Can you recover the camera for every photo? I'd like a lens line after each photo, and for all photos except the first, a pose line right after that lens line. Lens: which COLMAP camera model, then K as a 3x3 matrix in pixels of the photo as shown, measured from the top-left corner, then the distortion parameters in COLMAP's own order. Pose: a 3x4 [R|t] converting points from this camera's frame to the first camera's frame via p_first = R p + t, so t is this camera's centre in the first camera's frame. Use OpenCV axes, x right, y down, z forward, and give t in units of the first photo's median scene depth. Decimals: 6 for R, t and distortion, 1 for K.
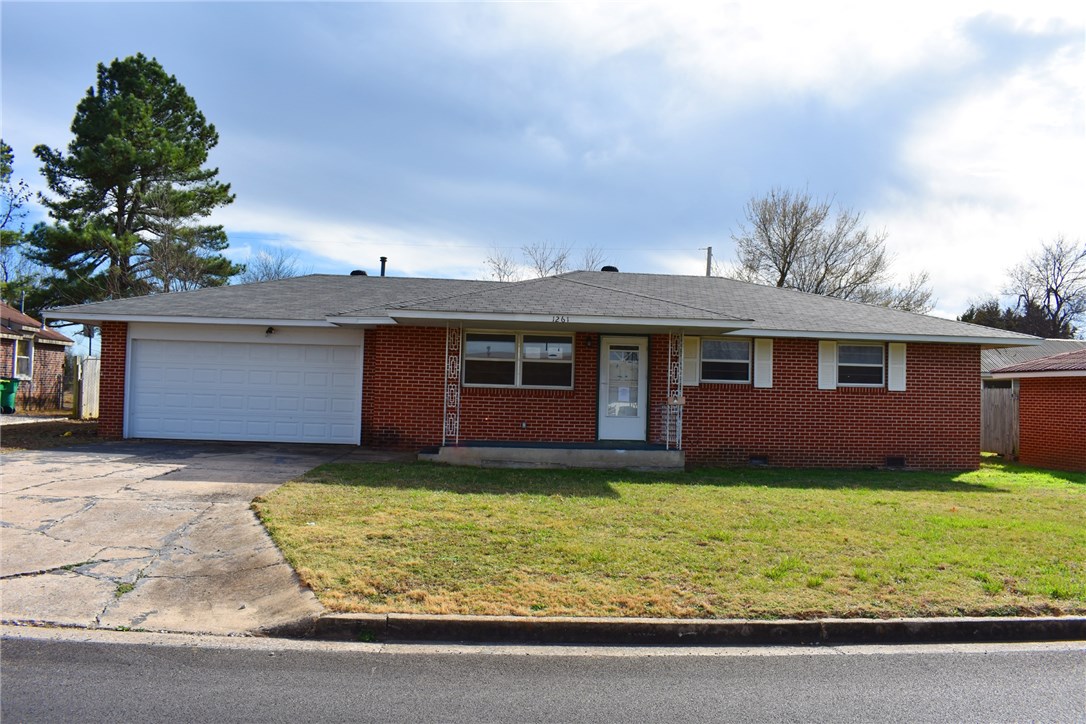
lens RADIAL K [[848.4, 0, 543.0], [0, 848.4, 362.0], [0, 0, 1]] dist [-0.119134, -0.000258]
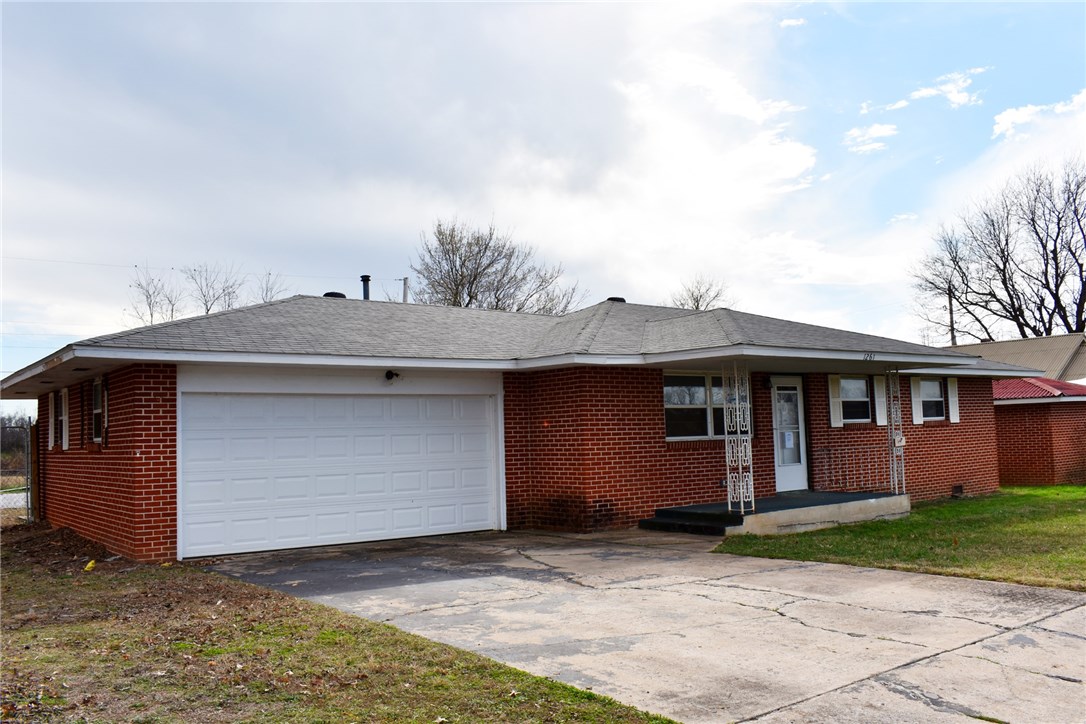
lens RADIAL K [[927.9, 0, 543.0], [0, 927.9, 362.0], [0, 0, 1]] dist [-0.061516, -0.000851]
pose [[0.835200, -0.007217, 0.549899, -0.658133], [0.033026, 0.998767, -0.037052, -0.017090], [-0.548954, 0.049107, 0.834409, 0.312733]]
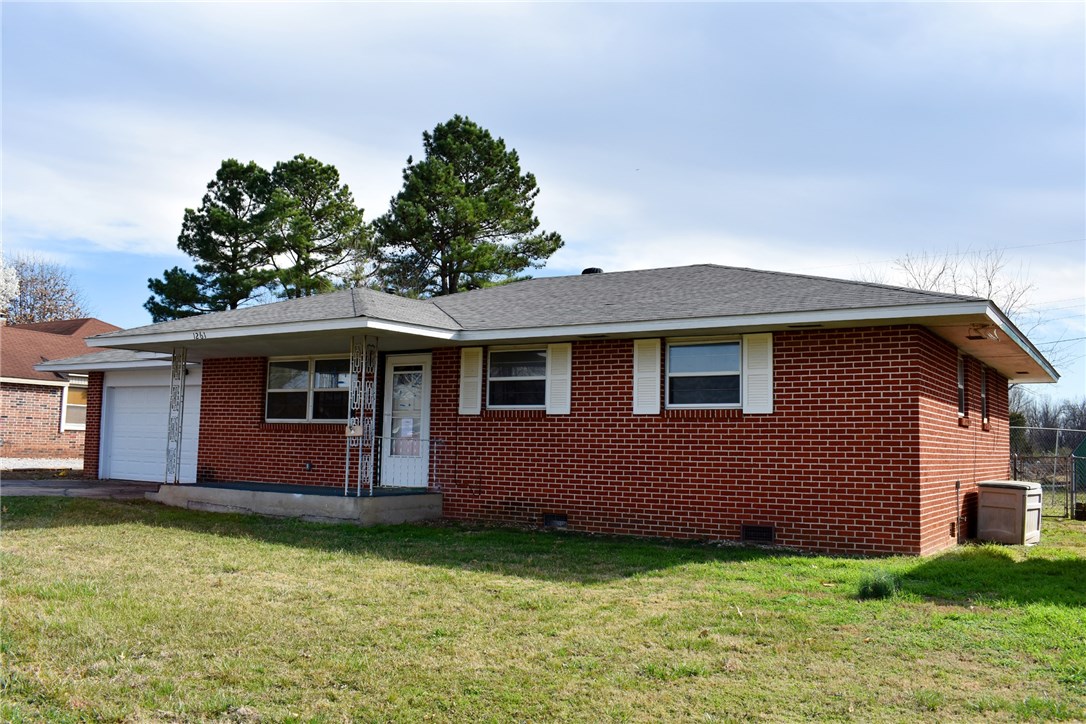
lens RADIAL K [[943.2, 0, 543.0], [0, 943.2, 362.0], [0, 0, 1]] dist [-0.068673, -0.000438]
pose [[0.800153, -0.063151, -0.596463, 0.709953], [0.022888, 0.996932, -0.074847, 0.044944], [0.599360, 0.046237, 0.799143, 0.373316]]
